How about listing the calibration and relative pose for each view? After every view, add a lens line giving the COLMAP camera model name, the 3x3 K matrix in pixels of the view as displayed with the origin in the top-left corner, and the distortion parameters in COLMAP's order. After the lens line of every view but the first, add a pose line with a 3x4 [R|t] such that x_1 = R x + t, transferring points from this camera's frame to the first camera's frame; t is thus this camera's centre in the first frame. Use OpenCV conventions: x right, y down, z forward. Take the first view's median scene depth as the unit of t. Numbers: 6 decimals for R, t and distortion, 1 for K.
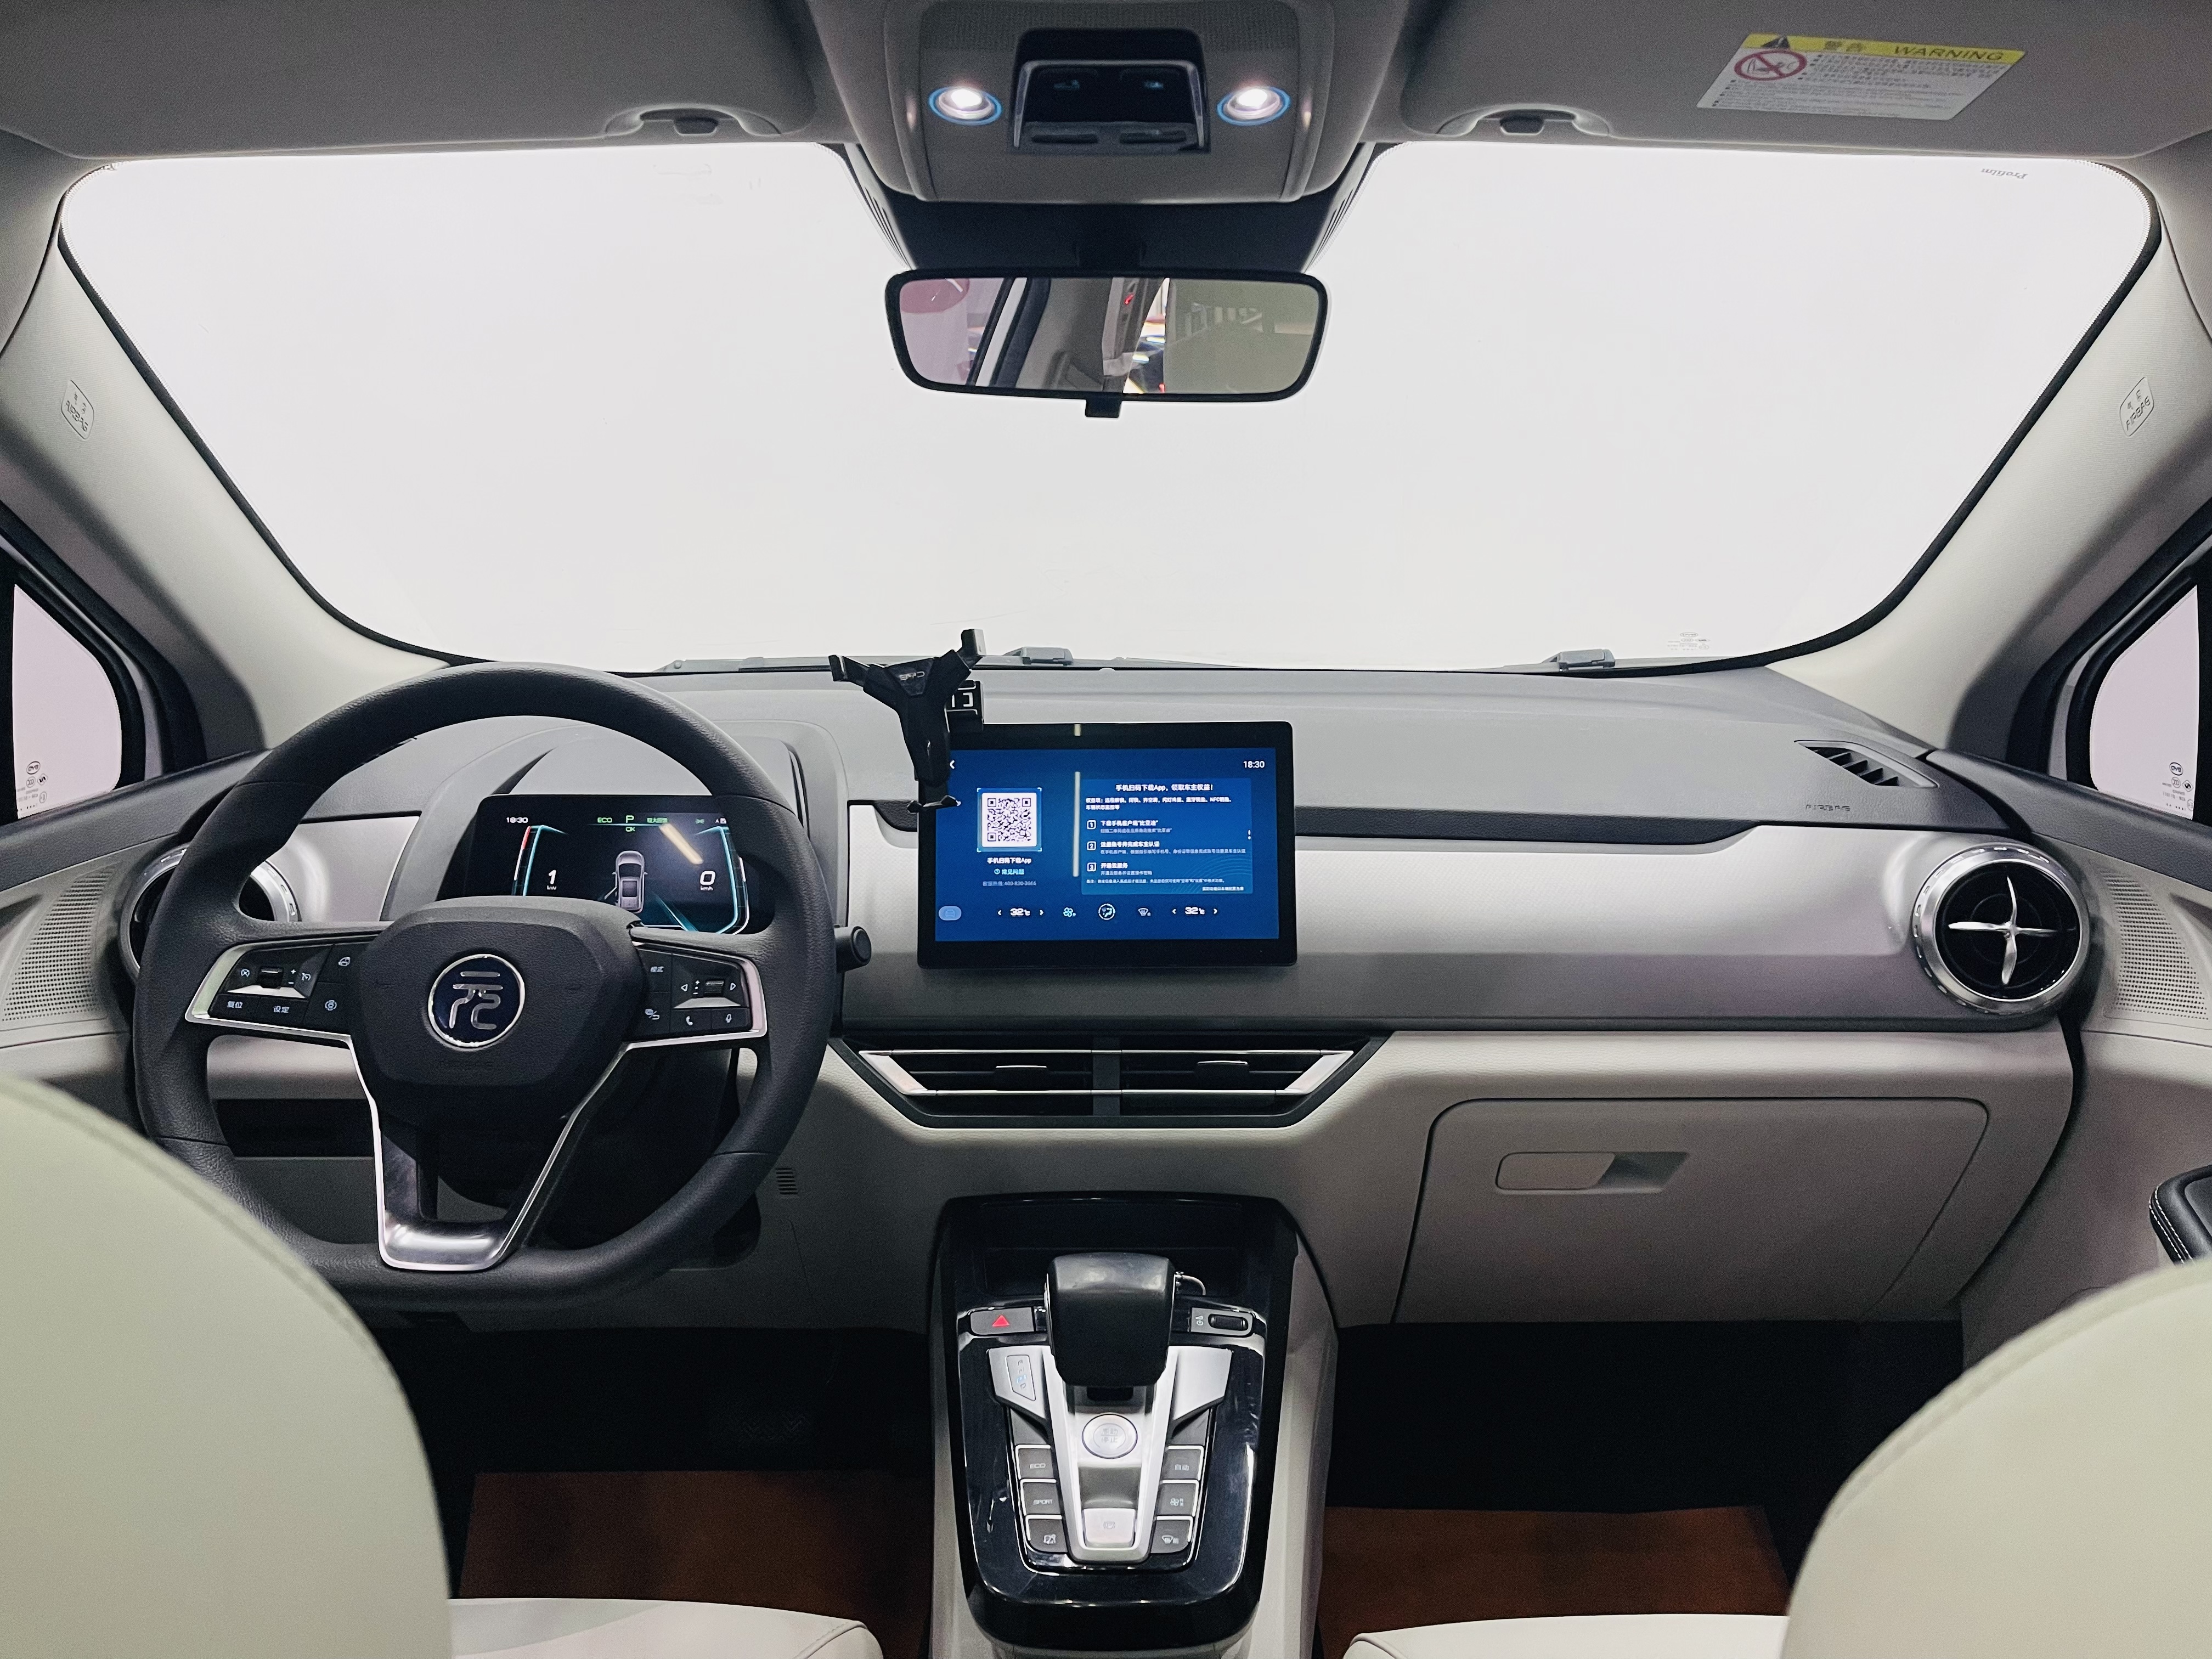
lens RADIAL K [[1642.6, 0, 1106.0], [0, 1642.6, 829.5], [0, 0, 1]] dist [0.065799, -0.088986]
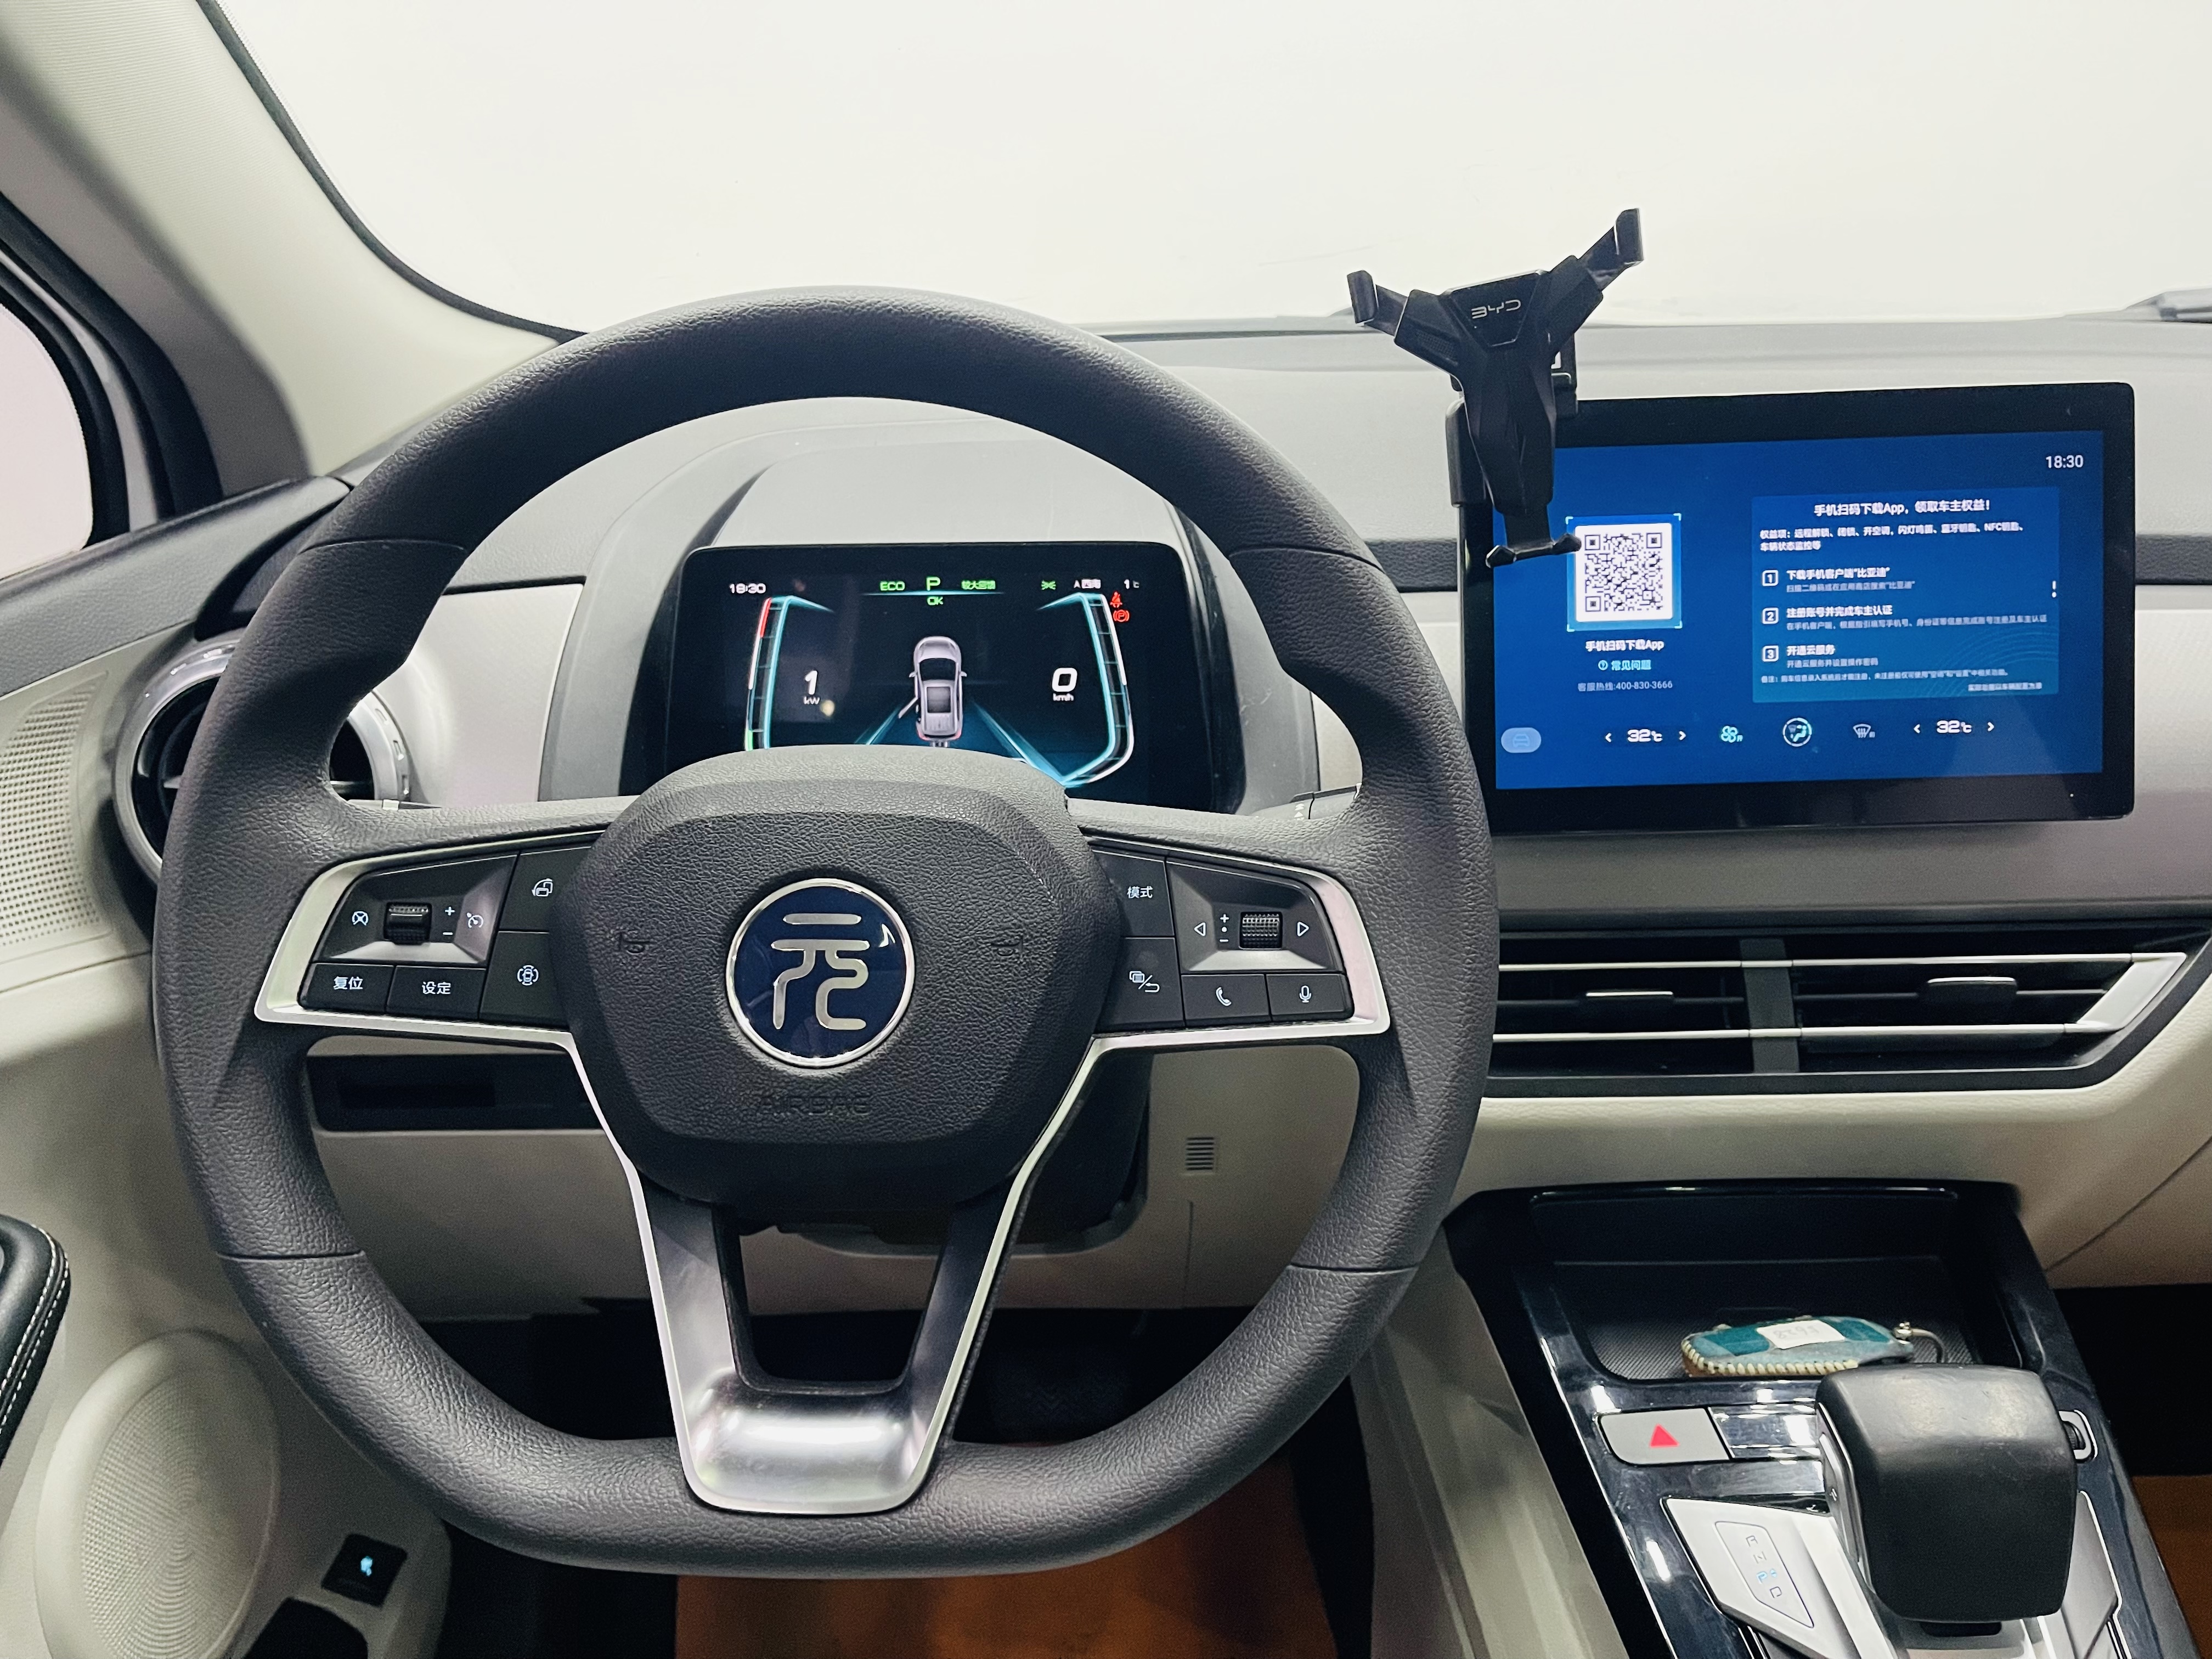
lens RADIAL K [[1706.3, 0, 1106.0], [0, 1706.3, 829.5], [0, 0, 1]] dist [0.062451, -0.096499]
pose [[0.999571, -0.017667, -0.023381, -0.225285], [0.021191, 0.986848, 0.160256, -0.017189], [0.020242, -0.160683, 0.986798, 0.397096]]
